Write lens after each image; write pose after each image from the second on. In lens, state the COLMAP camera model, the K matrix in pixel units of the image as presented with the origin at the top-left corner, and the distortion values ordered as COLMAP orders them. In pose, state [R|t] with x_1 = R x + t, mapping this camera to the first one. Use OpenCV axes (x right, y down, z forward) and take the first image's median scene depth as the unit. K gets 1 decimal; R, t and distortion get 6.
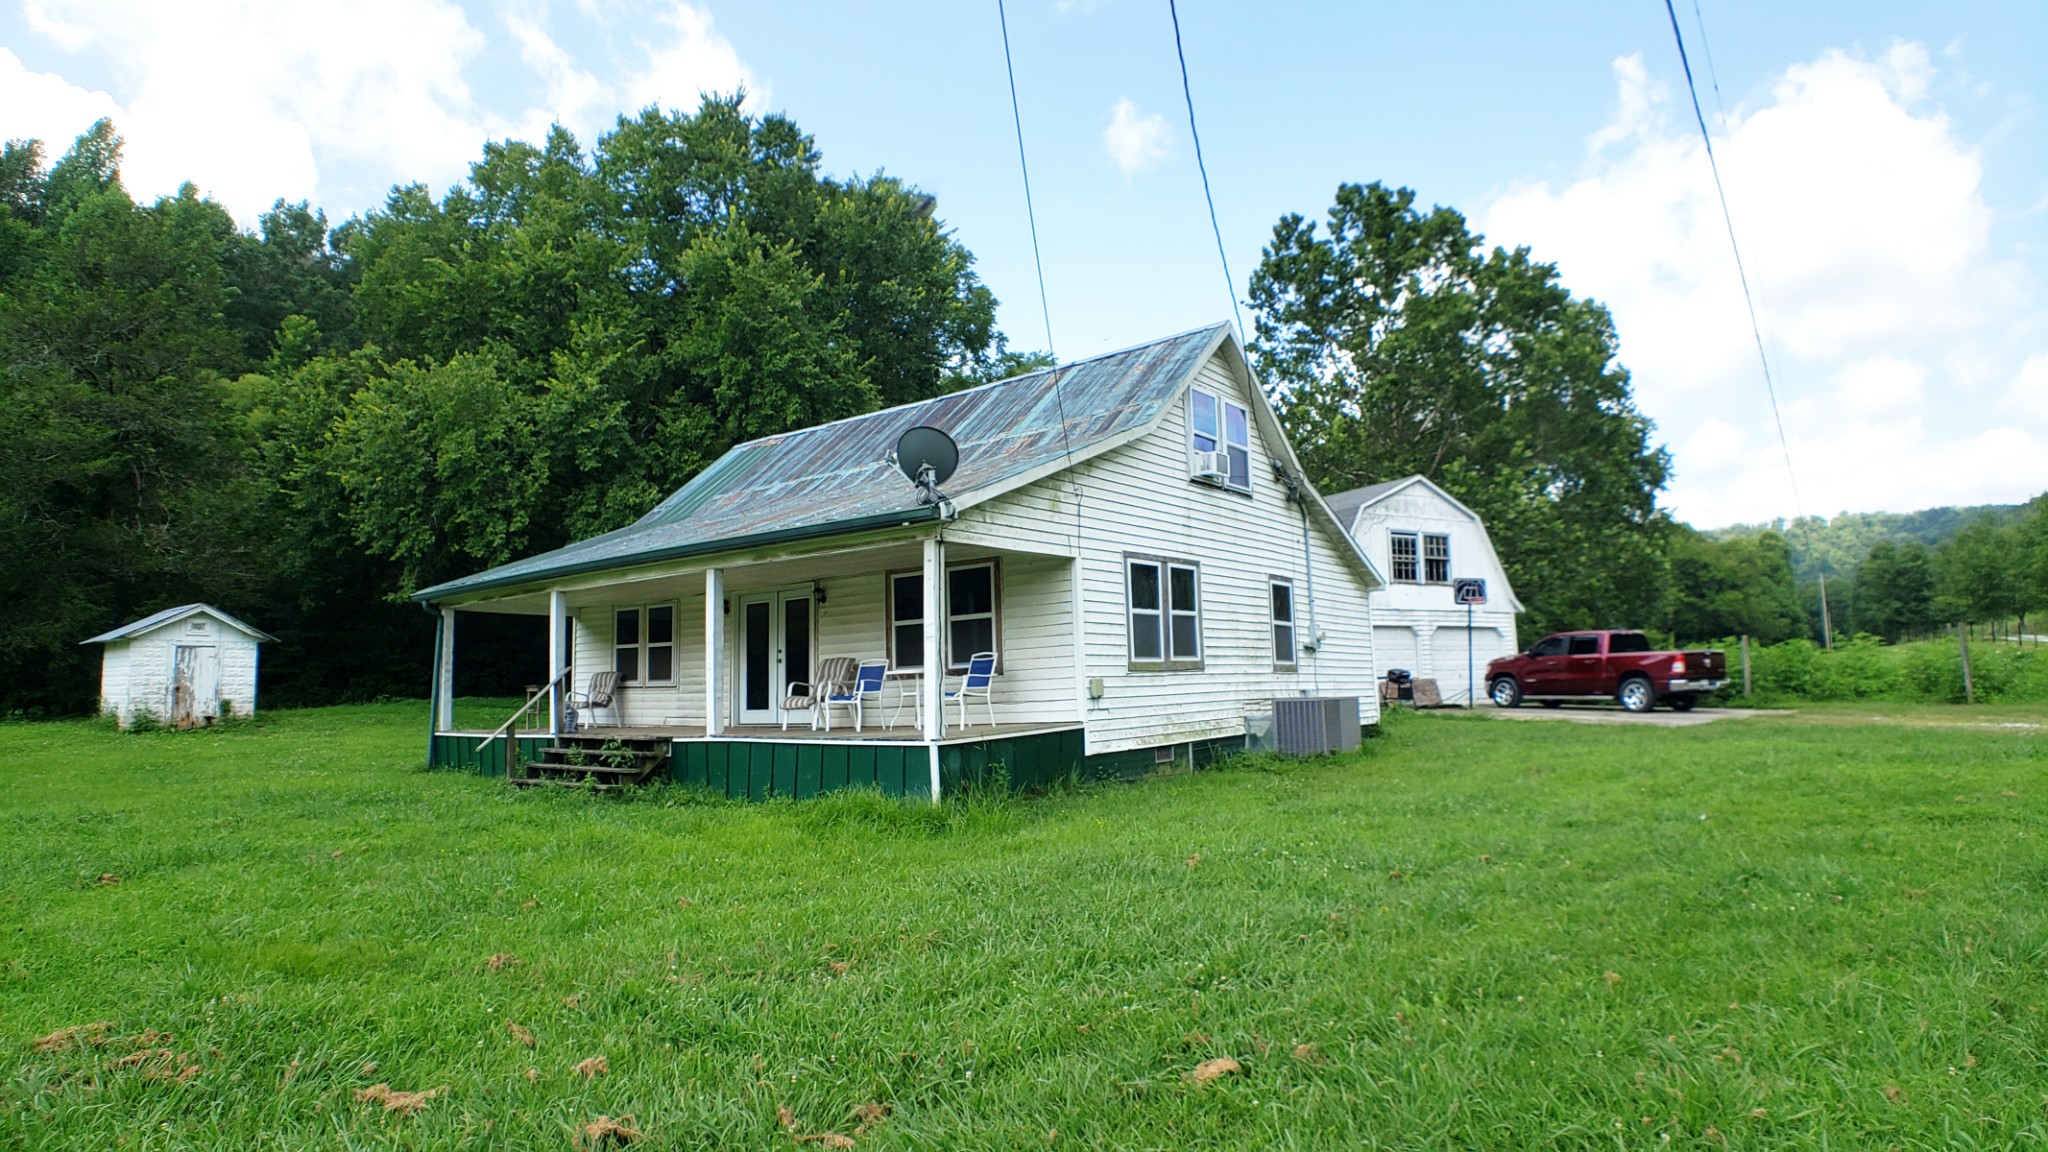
lens RADIAL K [[1117.3, 0, 1026.6], [0, 1117.3, 578.5], [0, 0, 1]] dist [-0.085223, -0.001094]
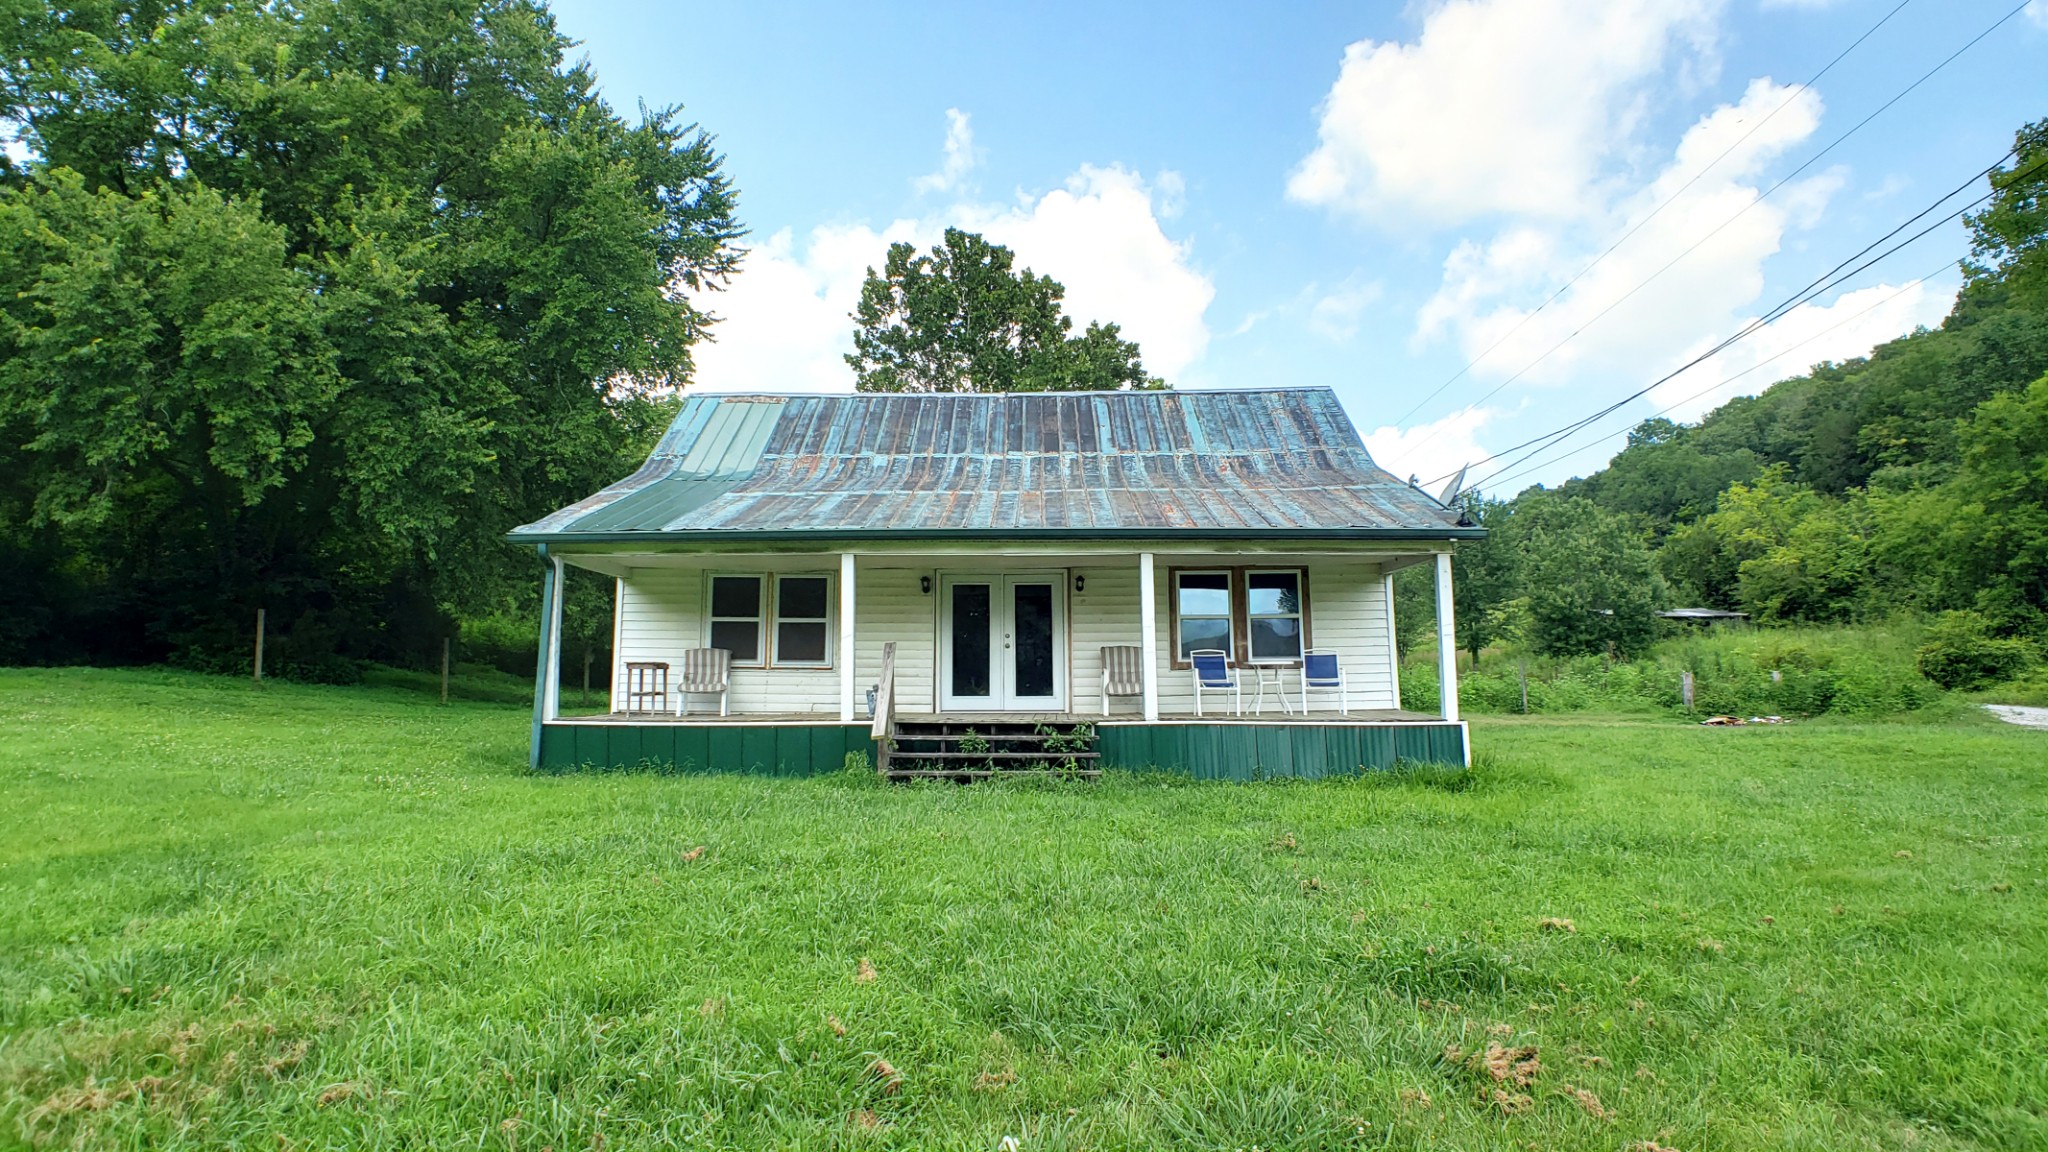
lens RADIAL K [[1117.3, 0, 1010.4], [0, 1117.3, 568.2], [0, 0, 1]] dist [-0.085223, -0.001094]
pose [[0.806547, 0.089449, 0.584363, -0.491438], [-0.080864, 0.995888, -0.040833, 0.028353], [-0.585613, -0.014320, 0.810464, 0.126119]]
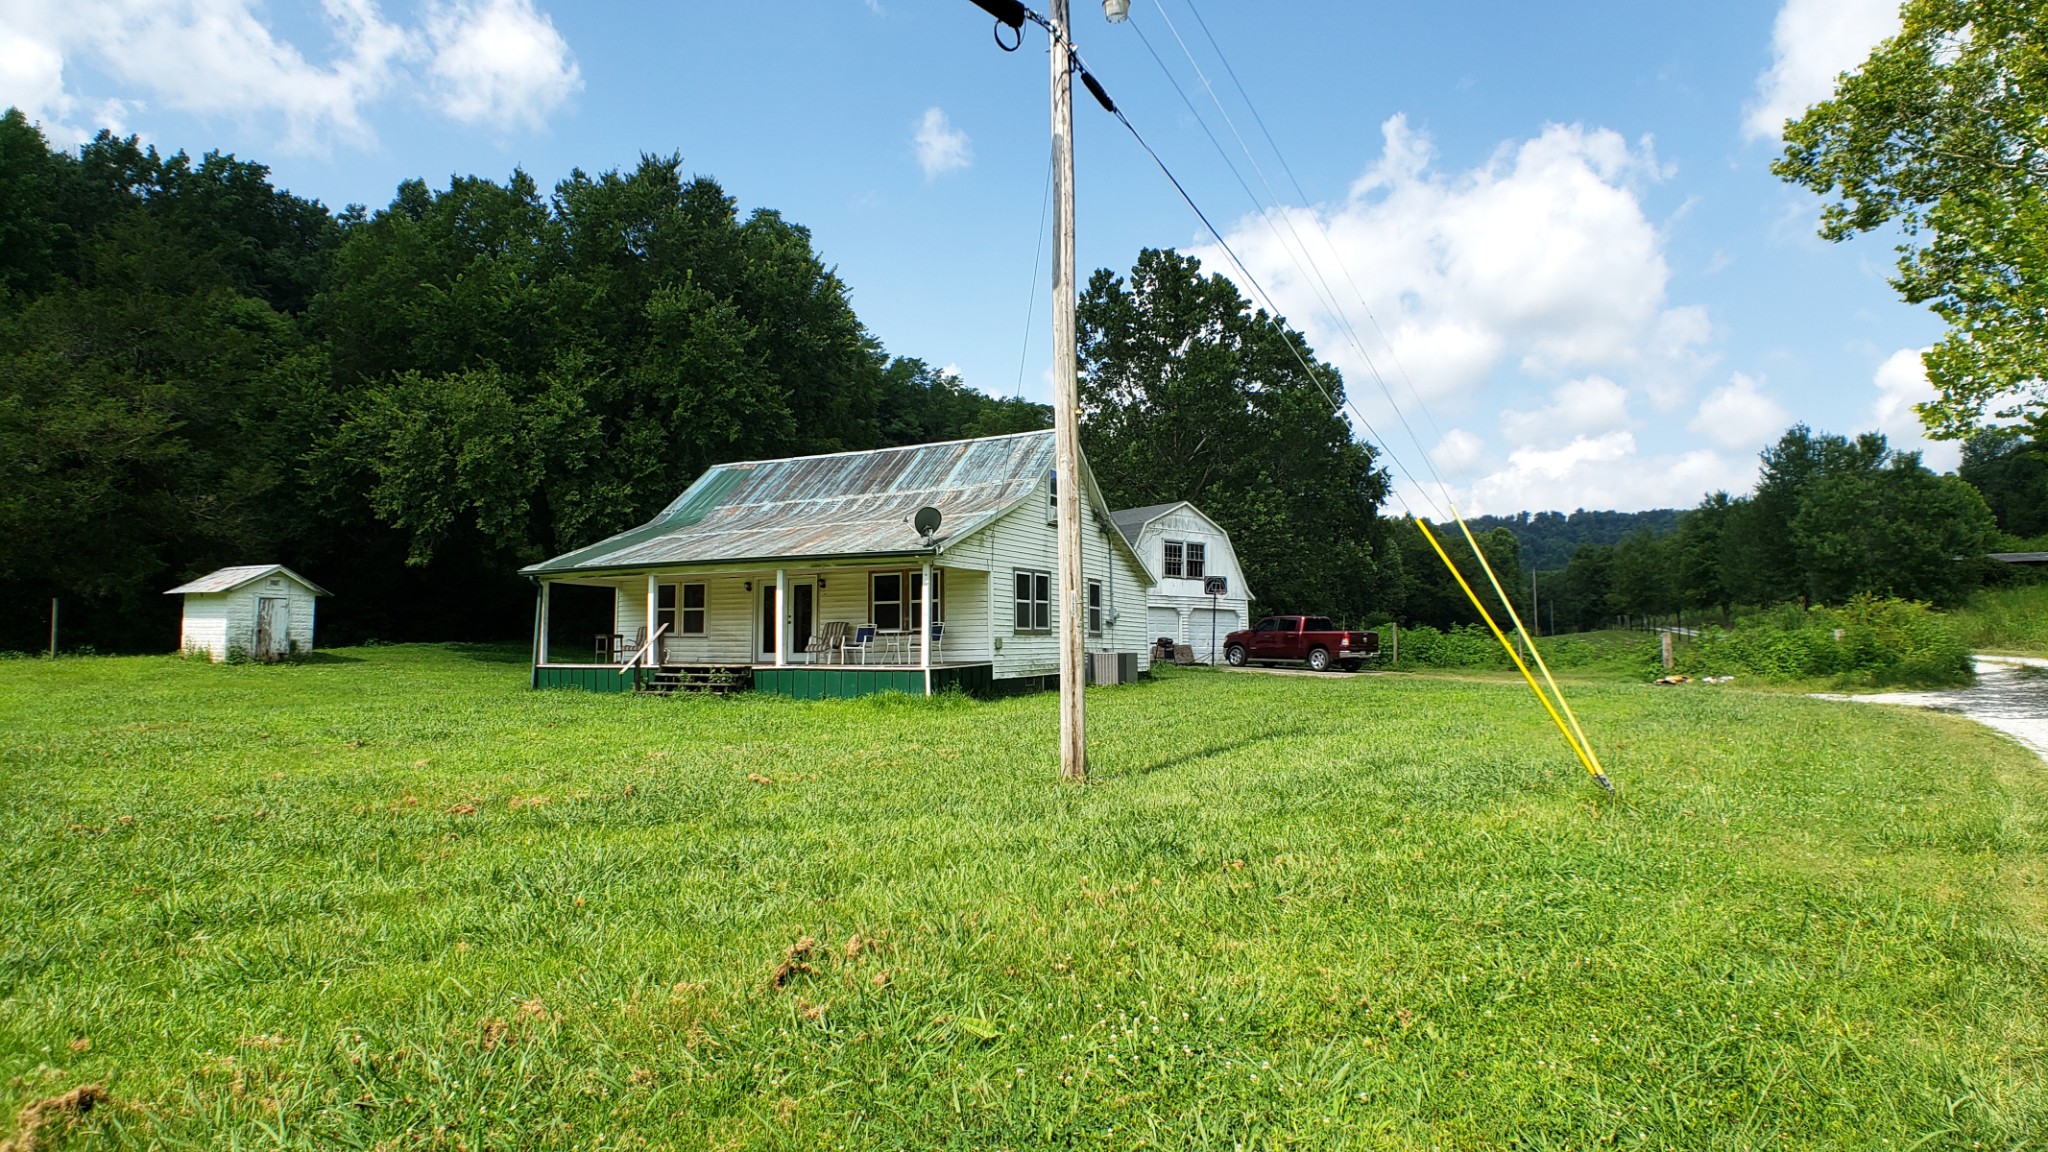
lens RADIAL K [[1117.3, 0, 1038.5], [0, 1117.3, 580.4], [0, 0, 1]] dist [-0.085223, -0.001094]
pose [[0.979717, 0.034419, 0.197407, -0.116259], [-0.041218, 0.998687, 0.030432, -0.030582], [-0.196101, -0.037951, 0.979849, -0.392604]]
